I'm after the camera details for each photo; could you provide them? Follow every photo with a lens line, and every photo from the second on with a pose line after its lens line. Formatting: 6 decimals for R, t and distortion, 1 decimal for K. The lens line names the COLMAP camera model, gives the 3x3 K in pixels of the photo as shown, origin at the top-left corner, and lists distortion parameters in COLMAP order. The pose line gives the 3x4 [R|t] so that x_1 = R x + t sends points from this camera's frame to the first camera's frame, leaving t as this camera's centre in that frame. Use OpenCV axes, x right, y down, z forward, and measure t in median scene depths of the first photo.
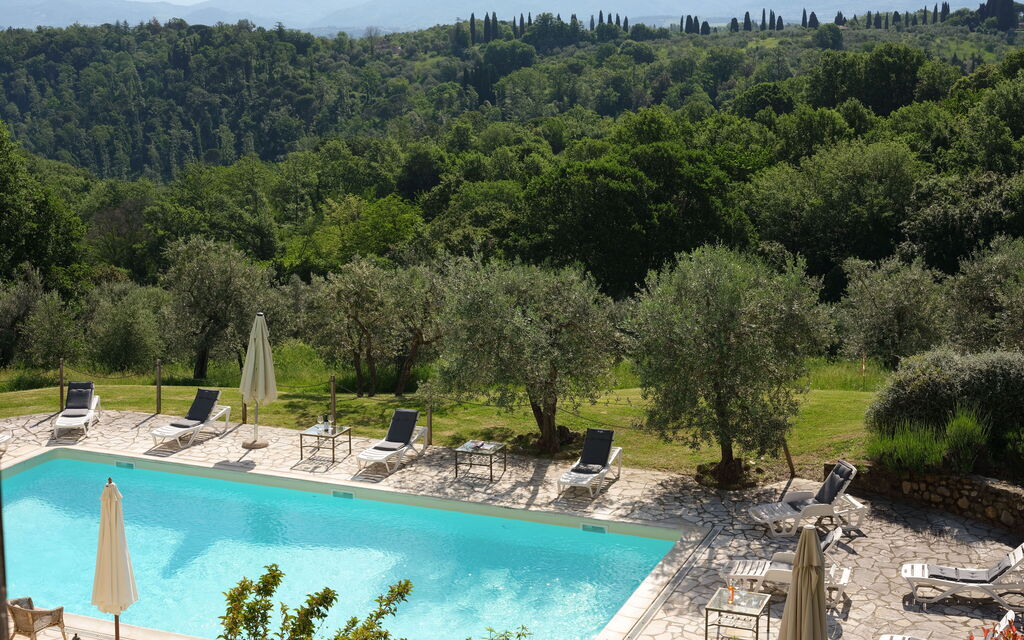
lens RADIAL K [[2792.3, 0, 512.0], [0, 2792.3, 311.8], [0, 0, 1]] dist [0.161082, 0.000000]
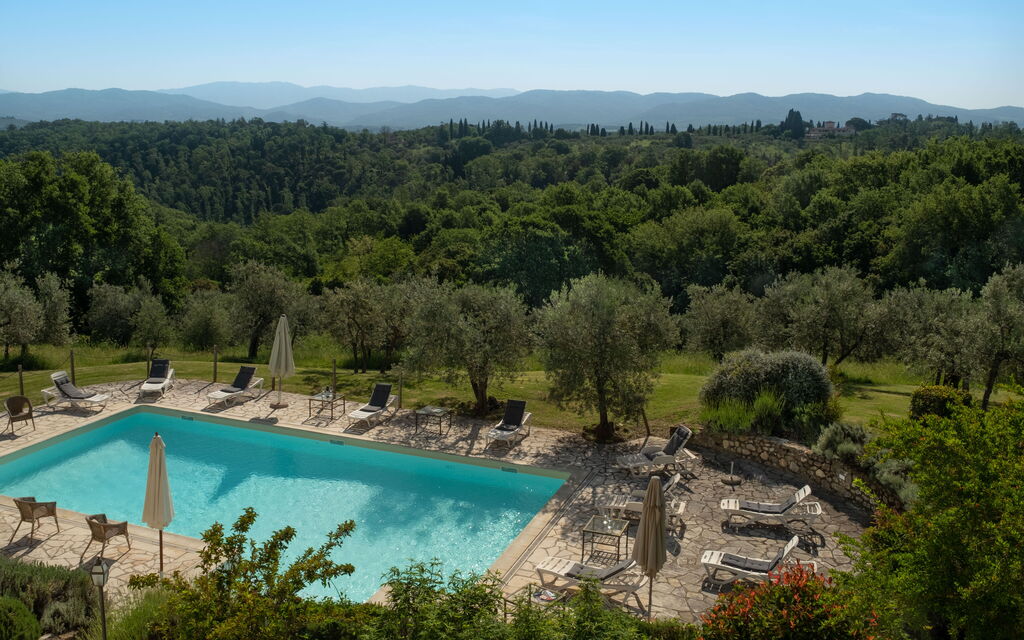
lens RADIAL K [[2792.3, 0, 511.9], [0, 2792.3, 325.0], [0, 0, 1]] dist [0.161082, 0.000000]
pose [[0.997554, 0.020360, 0.066873, -0.070834], [-0.020046, 0.999785, -0.005365, 0.011499], [-0.066968, 0.004011, 0.997747, -0.456239]]
